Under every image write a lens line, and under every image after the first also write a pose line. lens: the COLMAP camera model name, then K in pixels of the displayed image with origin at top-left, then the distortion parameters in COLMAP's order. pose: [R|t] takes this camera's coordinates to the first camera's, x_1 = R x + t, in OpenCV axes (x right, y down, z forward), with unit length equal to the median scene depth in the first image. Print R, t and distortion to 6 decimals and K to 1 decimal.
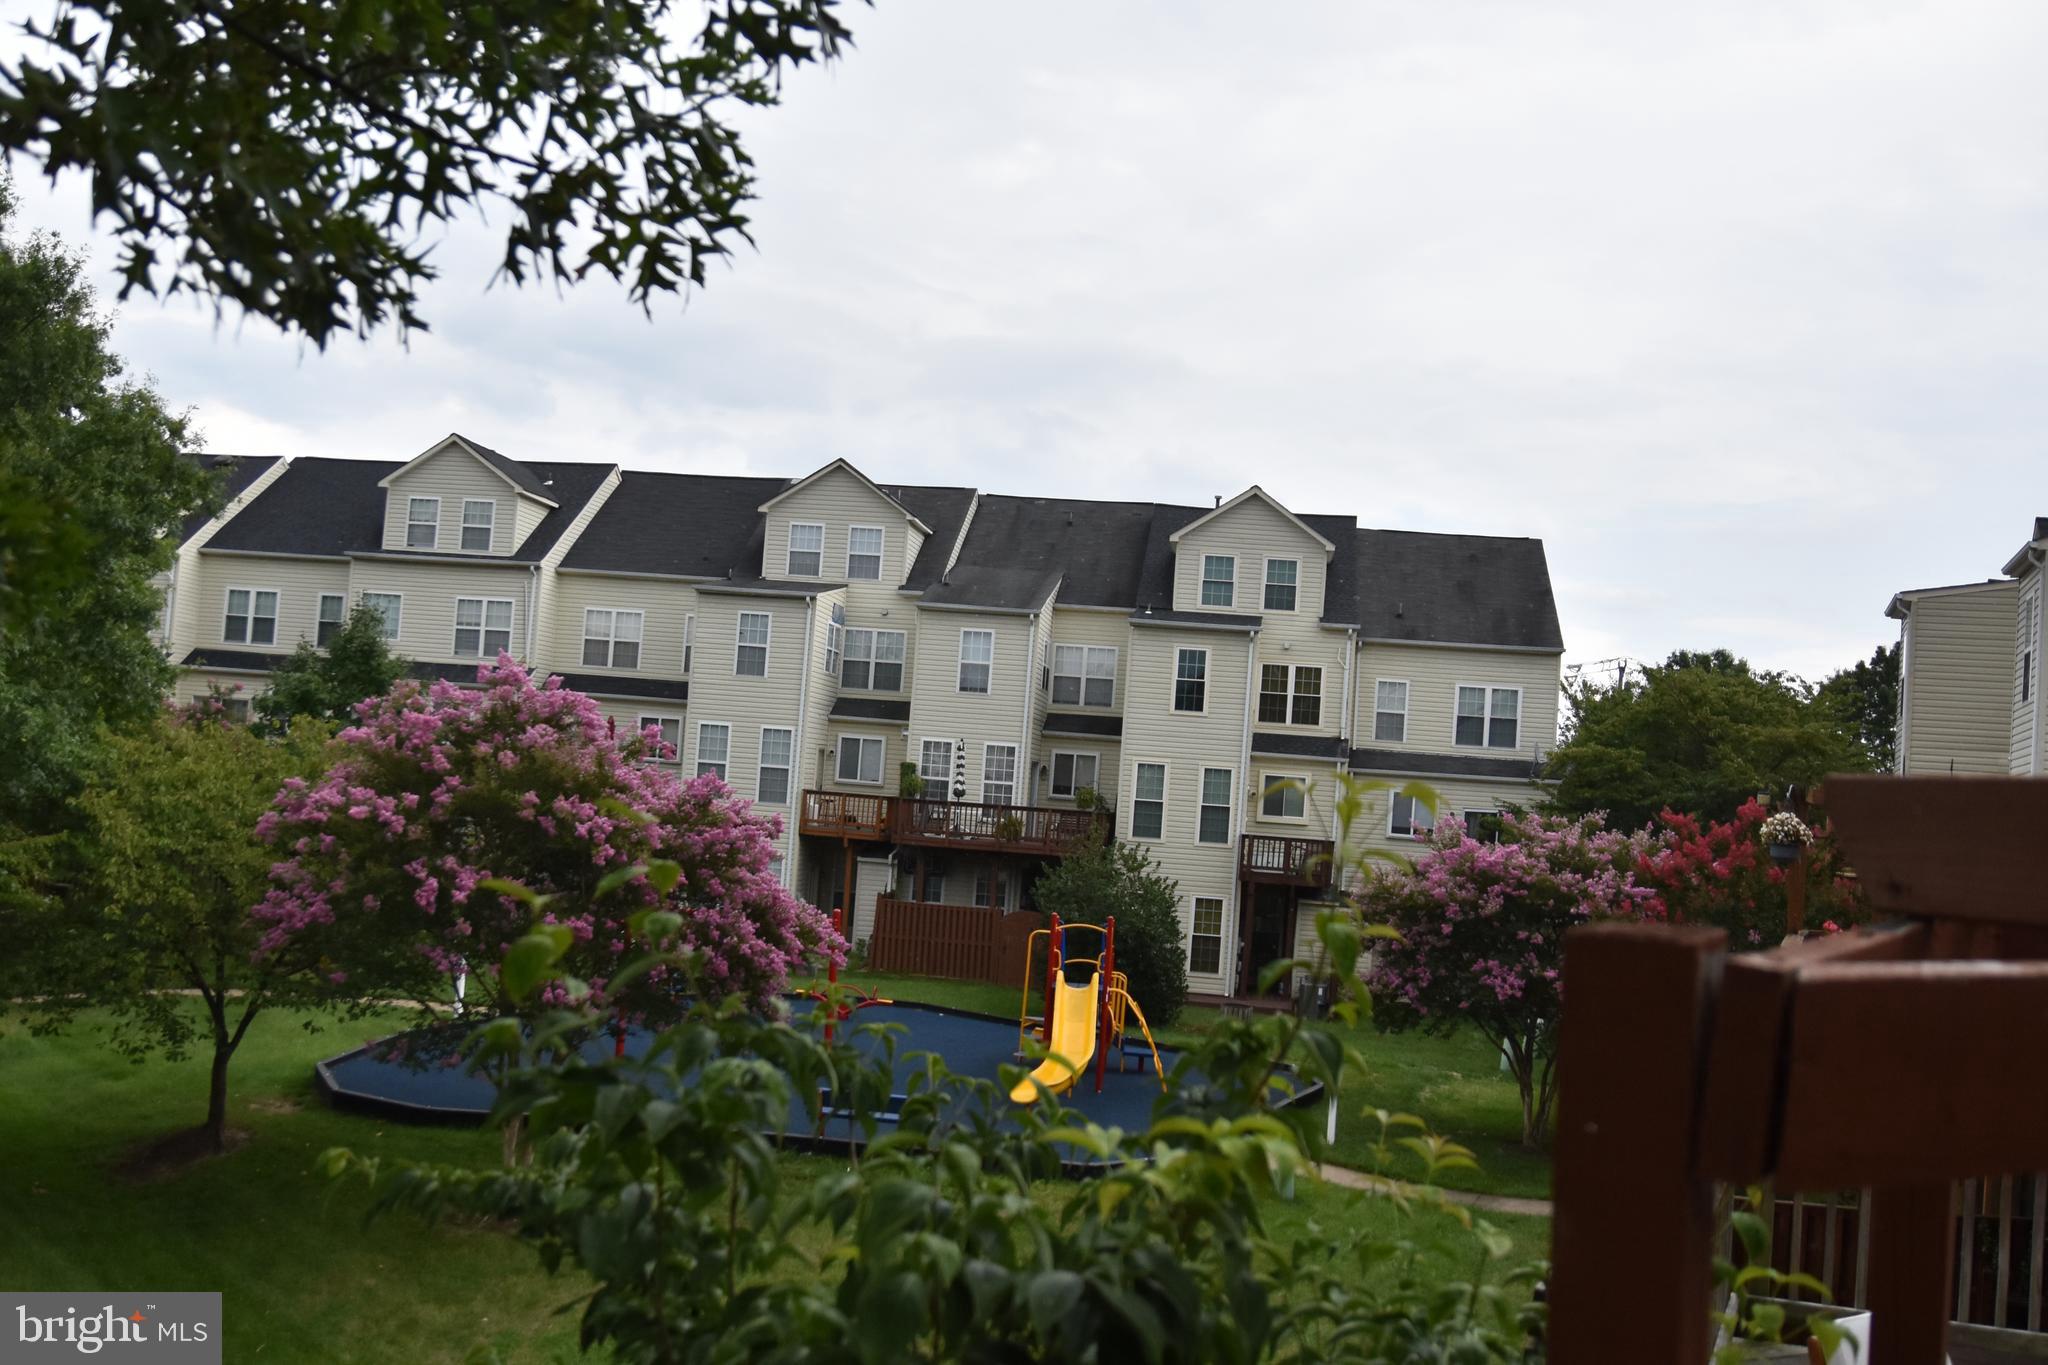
lens RADIAL K [[1942.5, 0, 1009.9], [0, 1942.5, 692.5], [0, 0, 1]] dist [-0.136447, 0.122379]
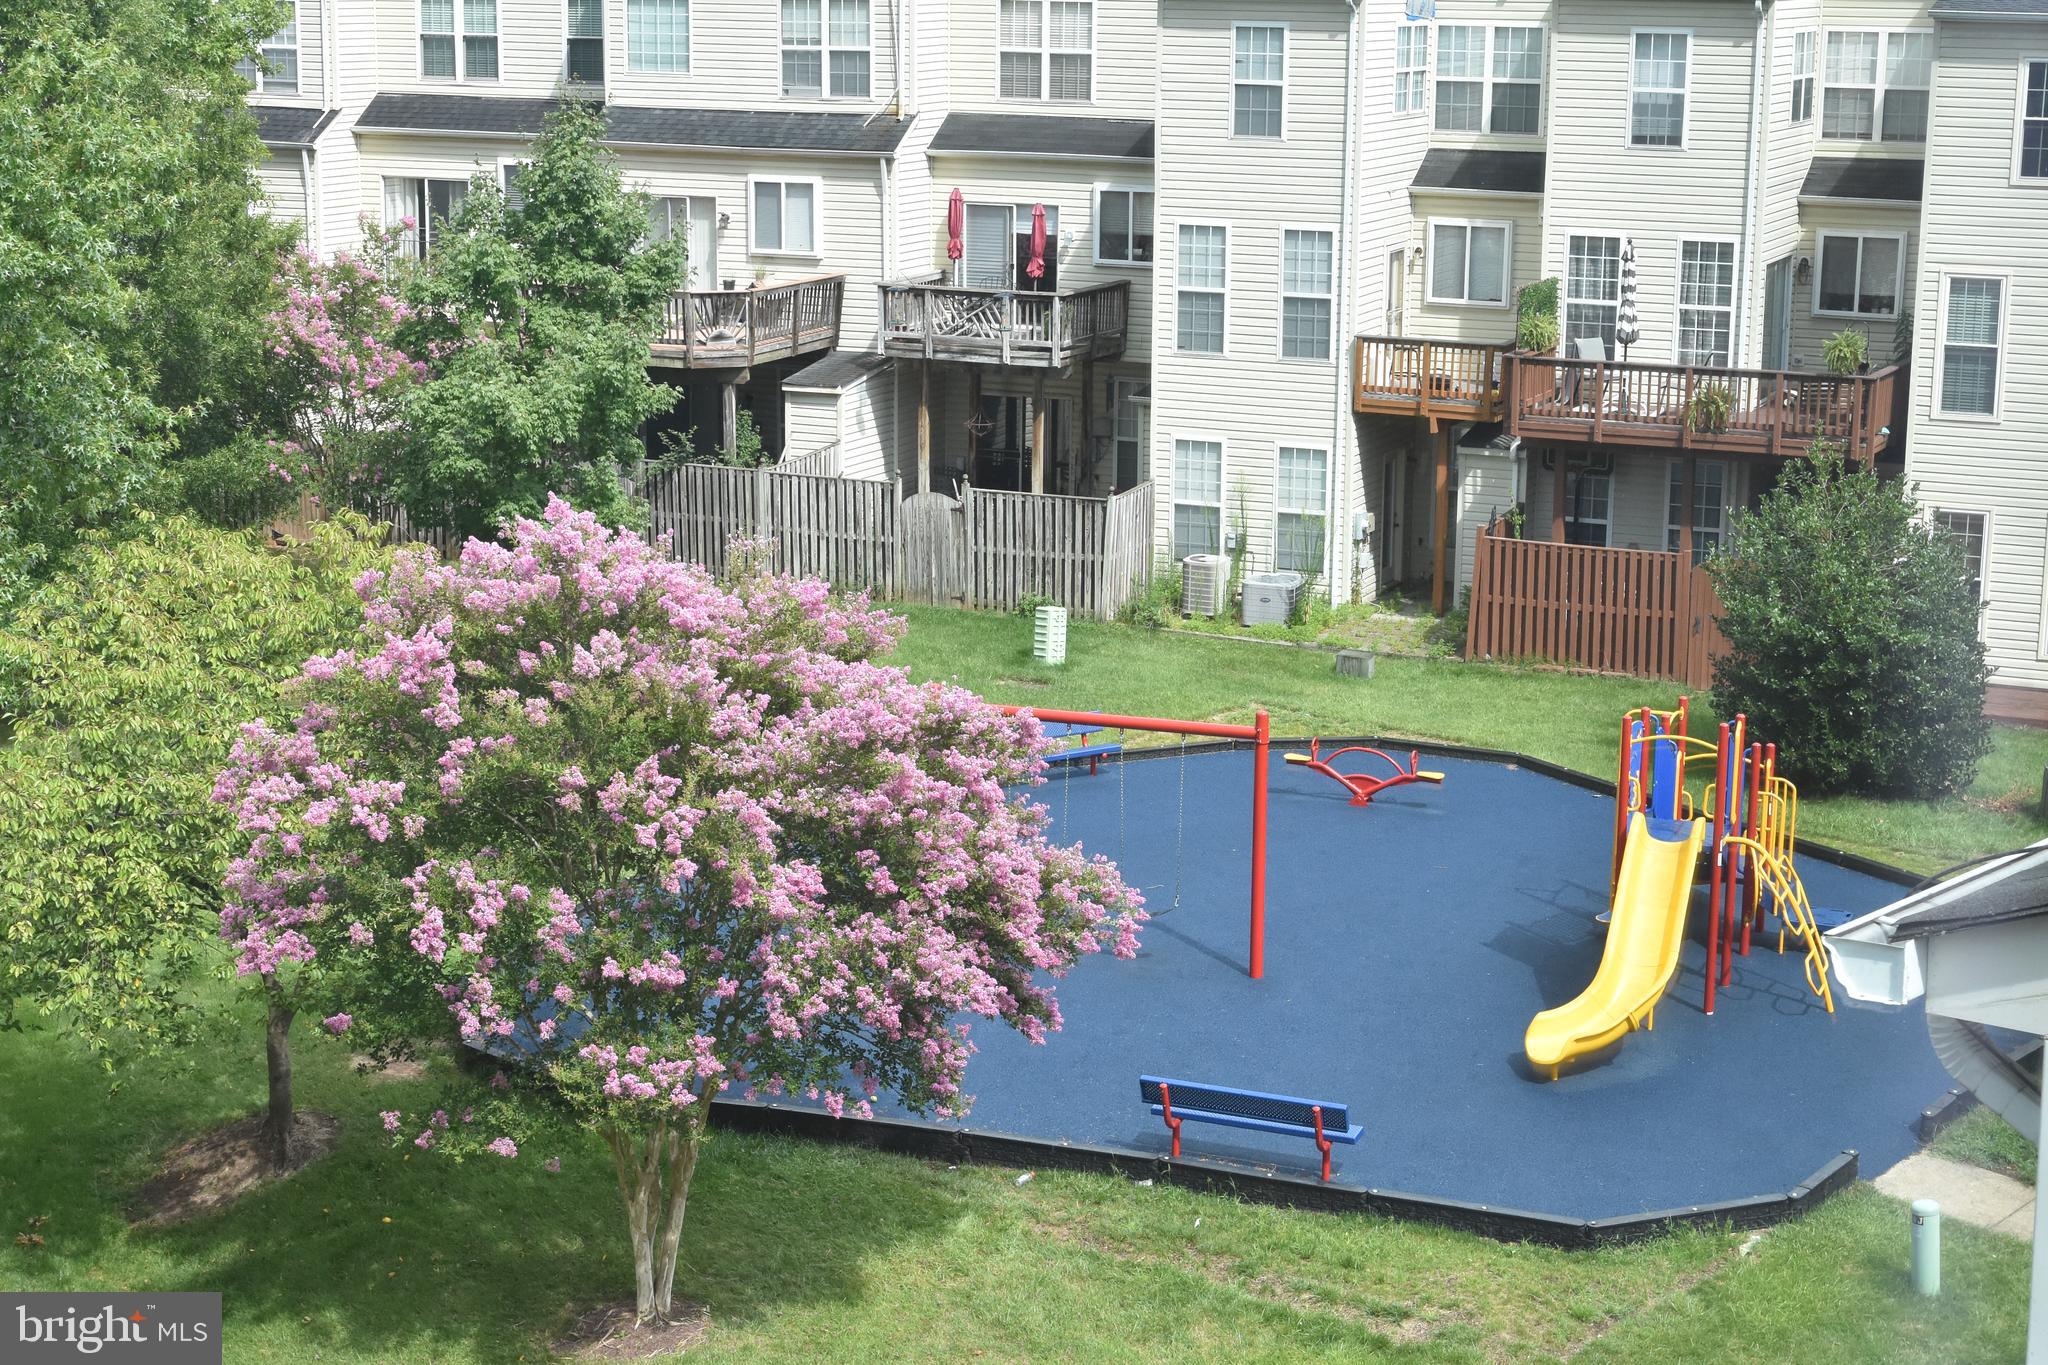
lens RADIAL K [[3511.4, 0, 1024.0], [0, 3511.4, 682.5], [0, 0, 1]] dist [-0.018189, -0.047530]
pose [[0.955975, 0.003580, -0.293426, 0.105145], [0.070622, 0.967730, 0.241892, -0.109038], [0.284823, -0.251965, 0.924873, -0.018208]]
